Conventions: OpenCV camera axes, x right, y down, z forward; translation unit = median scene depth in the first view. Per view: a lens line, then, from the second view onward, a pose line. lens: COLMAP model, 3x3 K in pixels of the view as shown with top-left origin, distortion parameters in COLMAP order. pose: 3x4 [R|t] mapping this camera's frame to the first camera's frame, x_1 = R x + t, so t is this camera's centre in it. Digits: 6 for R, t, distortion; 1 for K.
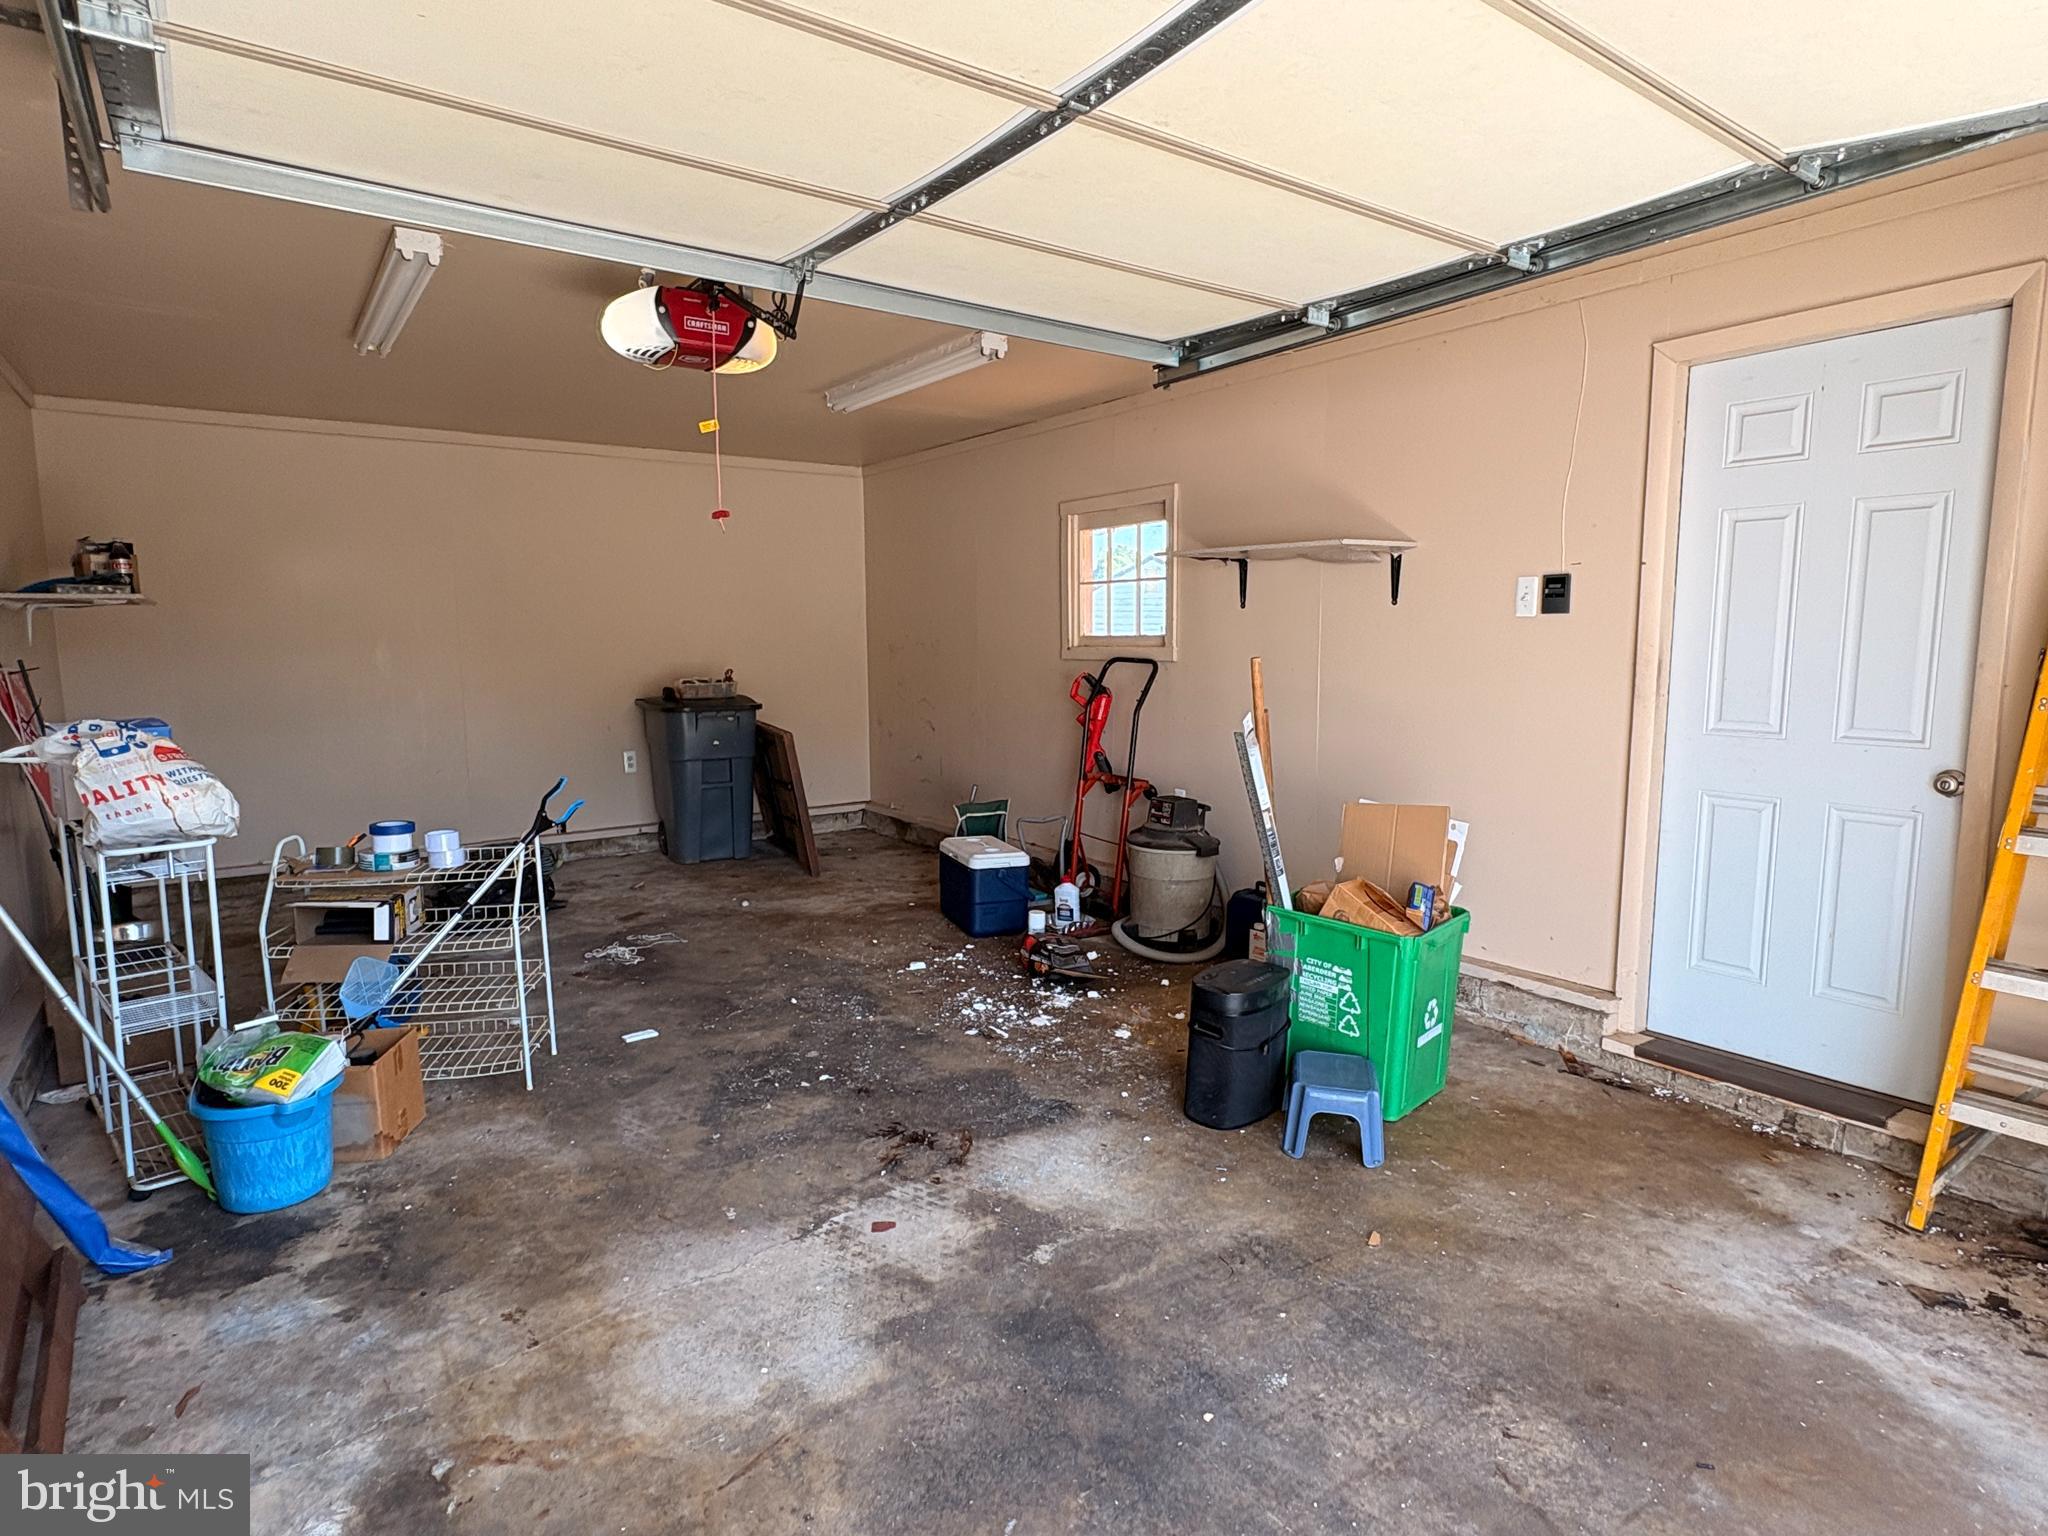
lens RADIAL K [[1102.1, 0, 1024.0], [0, 1102.1, 768.0], [0, 0, 1]] dist [0.000023, -0.000042]
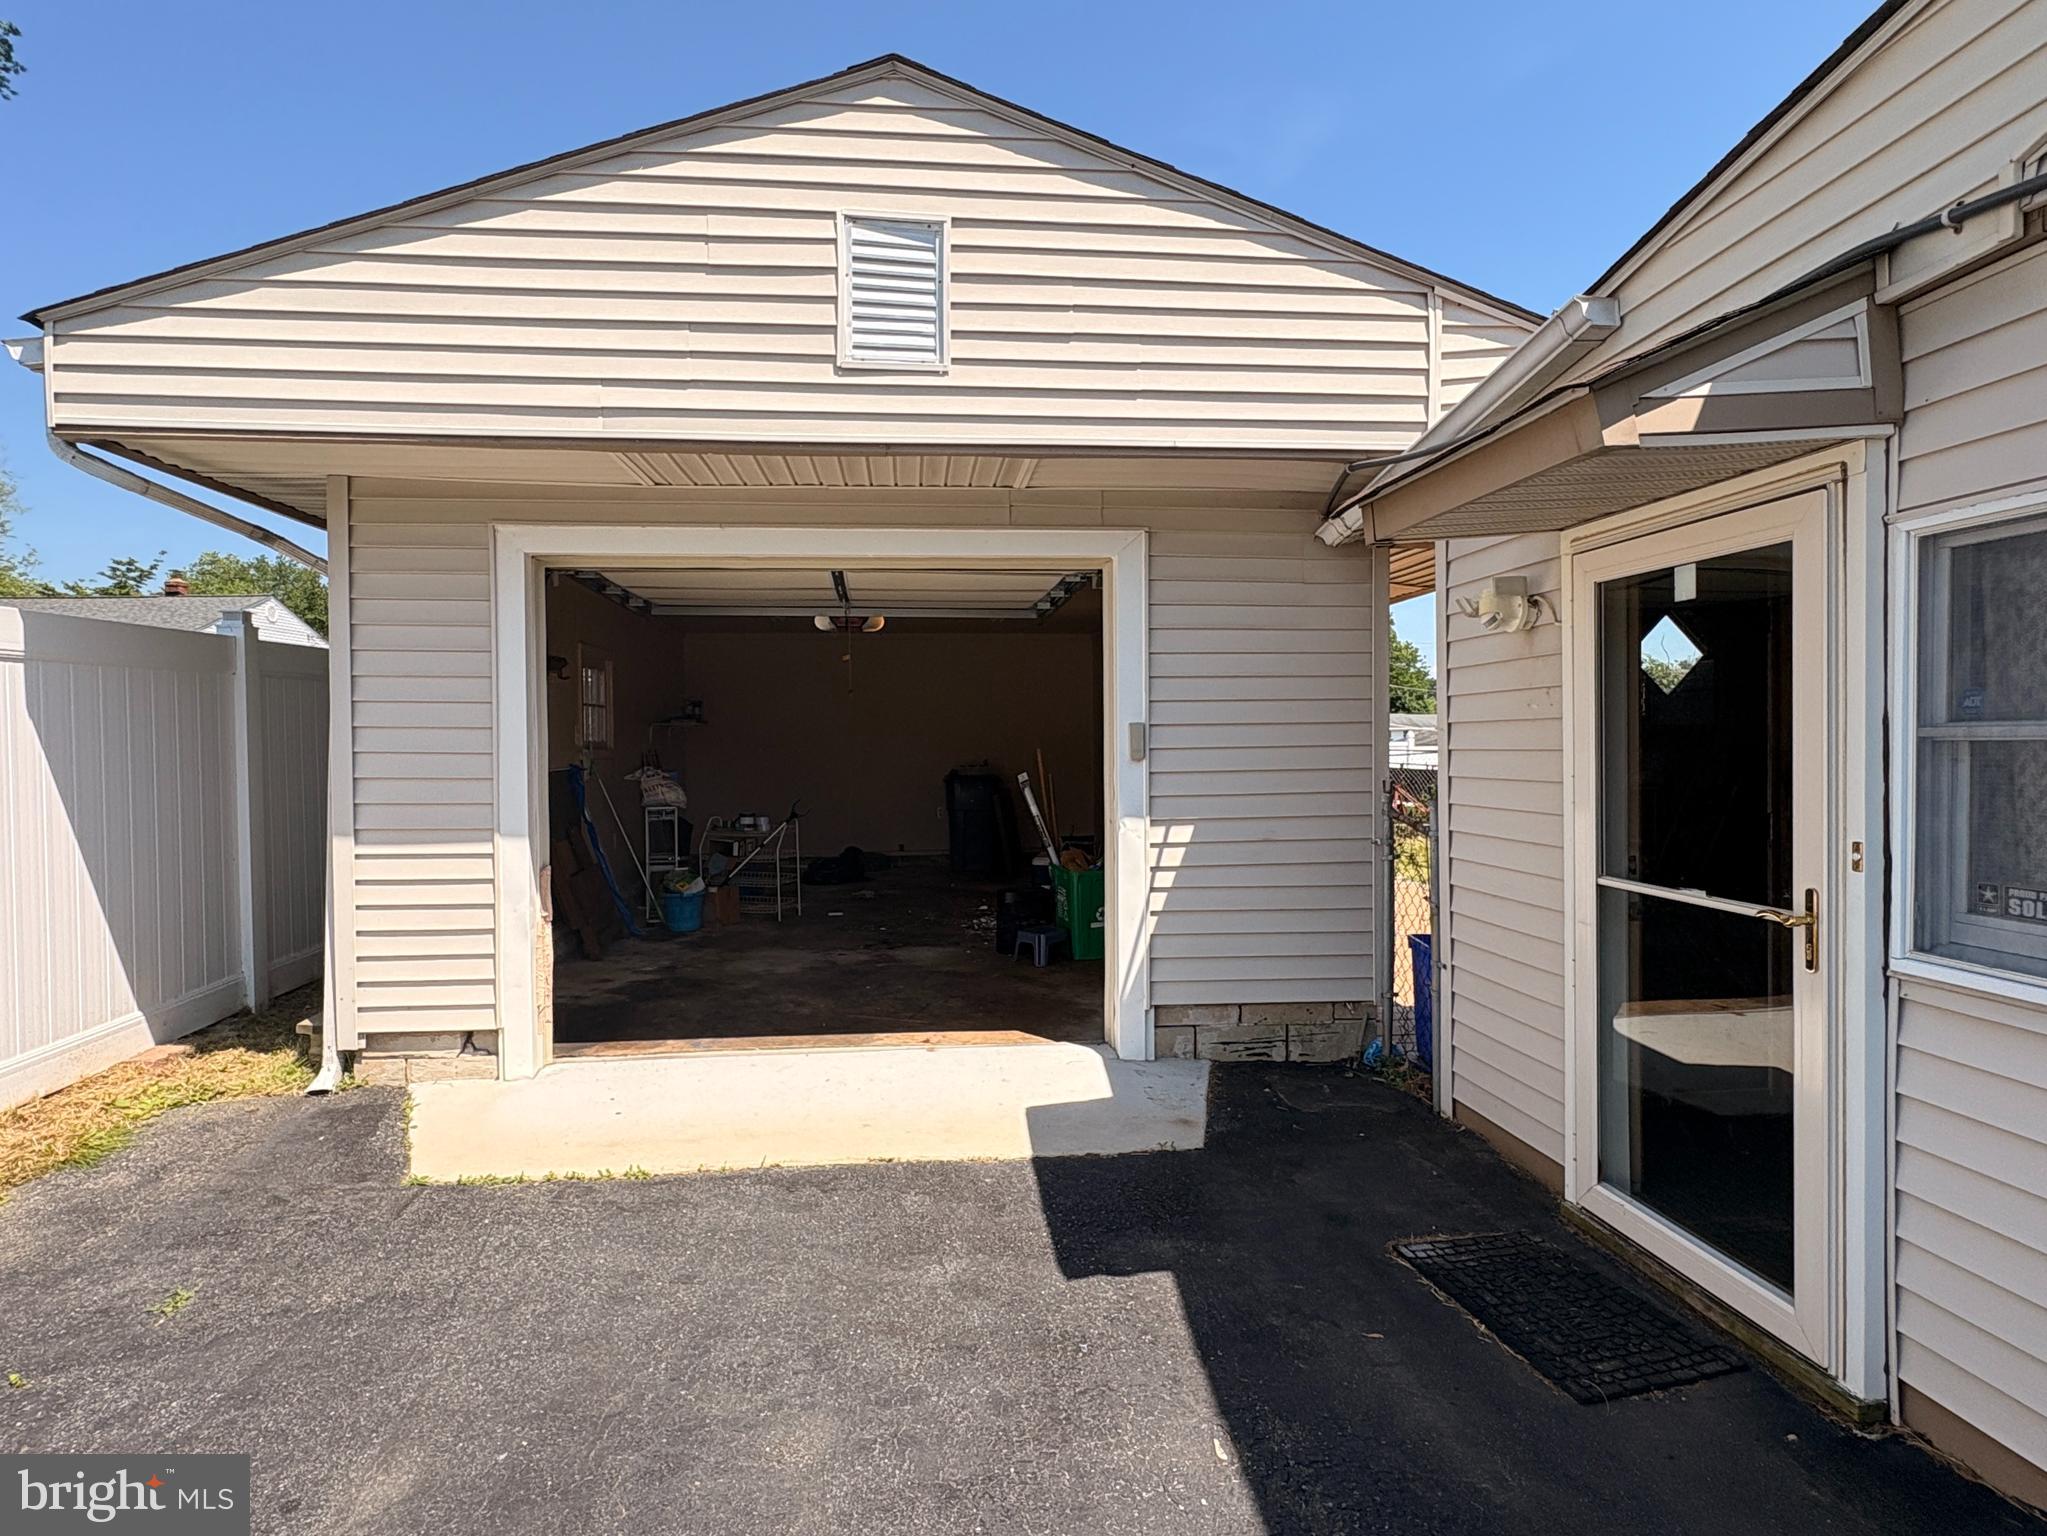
lens RADIAL K [[1161.4, 0, 1023.5], [0, 1161.4, 768.0], [0, 0, 1]] dist [0.001002, 0.000606]
pose [[0.865421, 0.009848, -0.500948, 1.373417], [-0.056161, 0.995413, -0.077453, 0.123492], [0.497887, 0.095164, 0.862005, -1.046423]]
